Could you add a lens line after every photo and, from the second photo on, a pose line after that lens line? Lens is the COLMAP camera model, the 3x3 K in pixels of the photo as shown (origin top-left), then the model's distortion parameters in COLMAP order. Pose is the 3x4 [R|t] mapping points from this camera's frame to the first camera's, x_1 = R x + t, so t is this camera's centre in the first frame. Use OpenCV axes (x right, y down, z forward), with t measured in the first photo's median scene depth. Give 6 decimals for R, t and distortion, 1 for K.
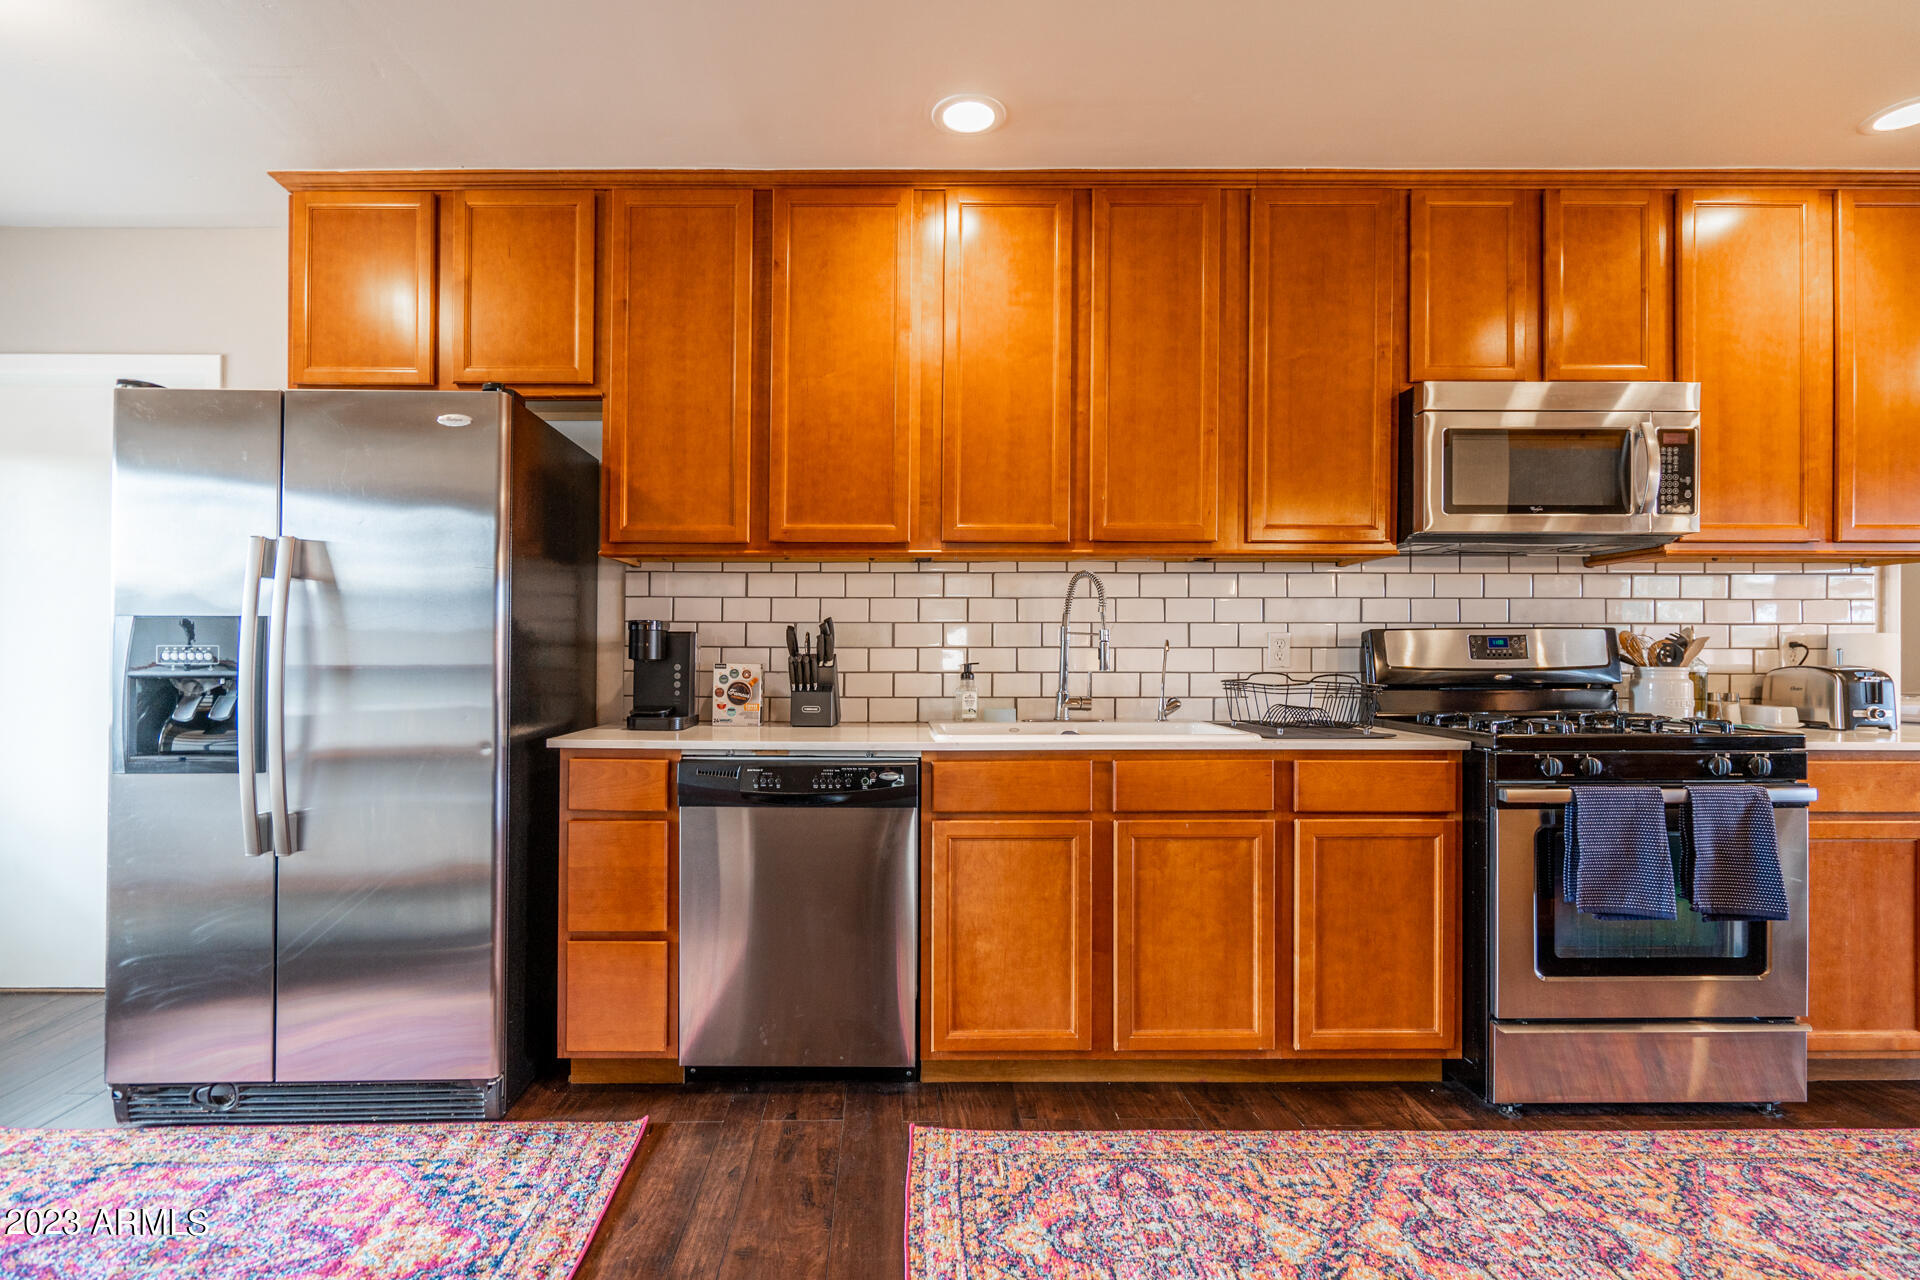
lens RADIAL K [[882.6, 0, 929.0], [0, 882.6, 640.9], [0, 0, 1]] dist [0.000050, -0.000156]
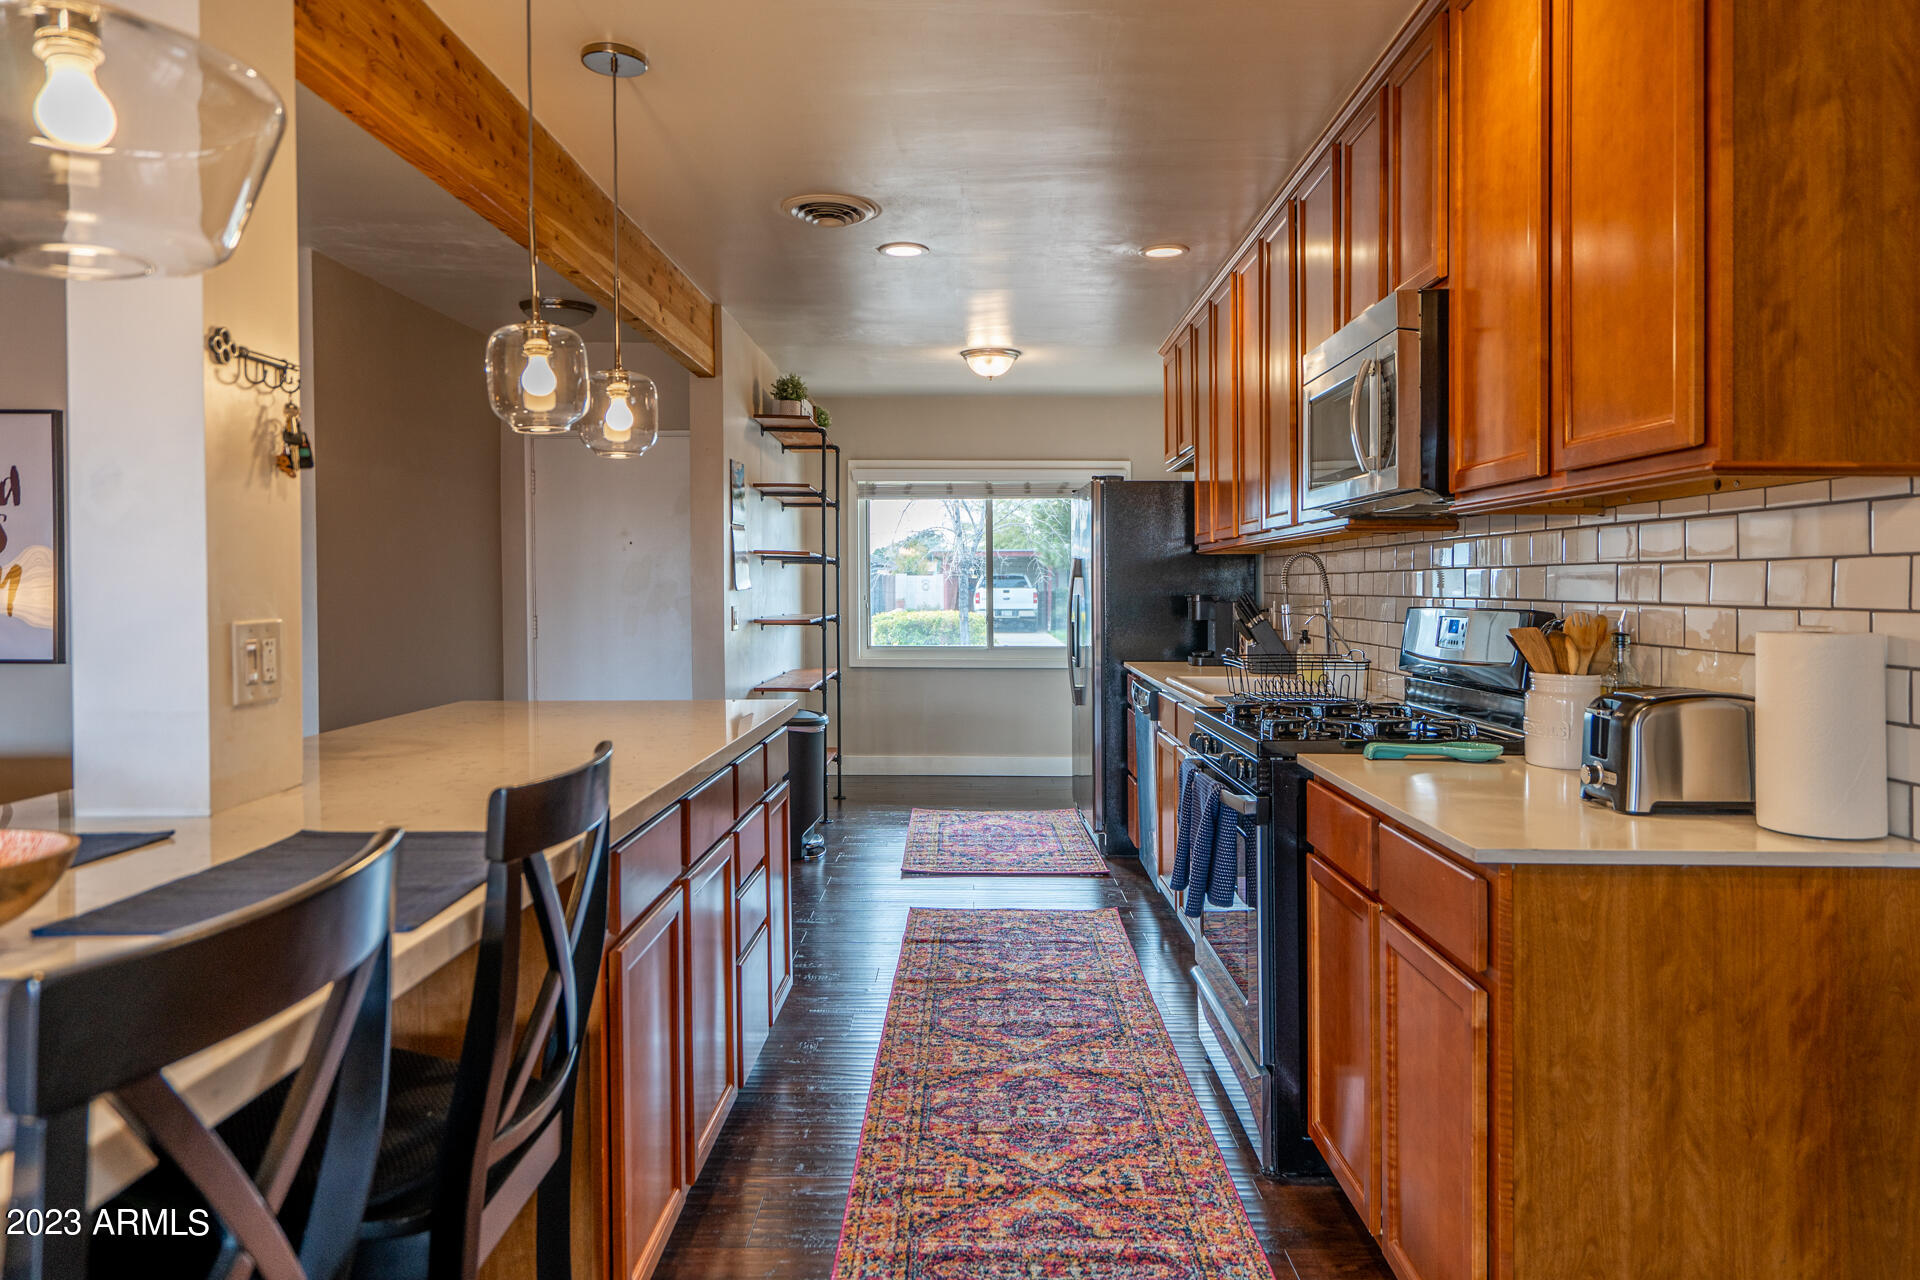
lens RADIAL K [[1220.7, 0, 961.7], [0, 1220.7, 596.7], [0, 0, 1]] dist [0.000105, -0.000079]
pose [[-0.013216, 0.007171, -0.999887, 1.836863], [0.014845, 0.999865, 0.006975, -0.041298], [0.999802, -0.014751, -0.013321, 0.611715]]
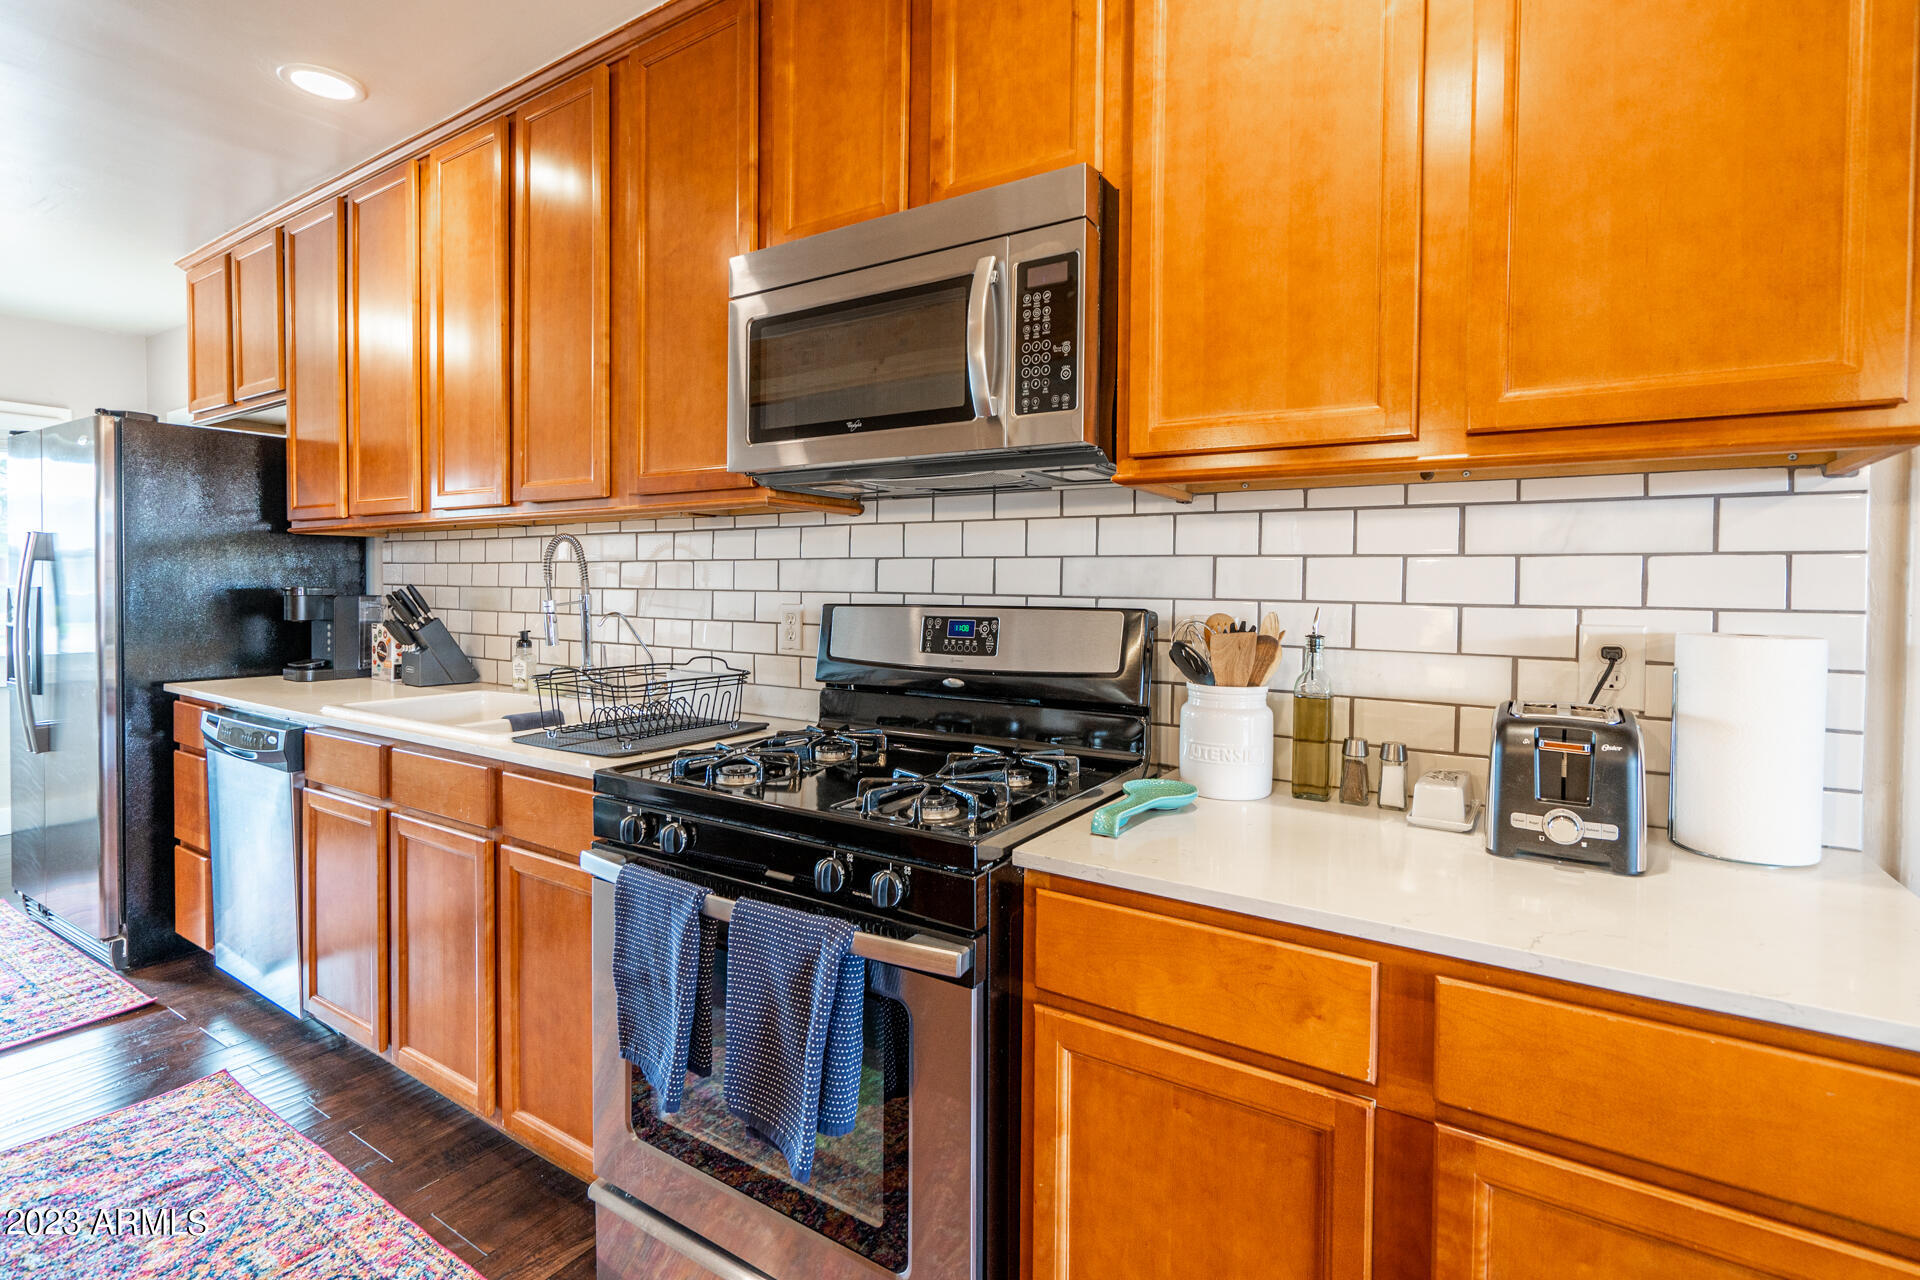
lens RADIAL K [[885.1, 0, 960.6], [0, 885.1, 594.5], [0, 0, 1]] dist [-0.001404, -0.000386]
pose [[0.842656, 0.012211, -0.538315, 1.056405], [-0.001643, 0.999796, 0.020107, -0.038468], [0.538451, -0.016059, 0.842504, 0.480144]]
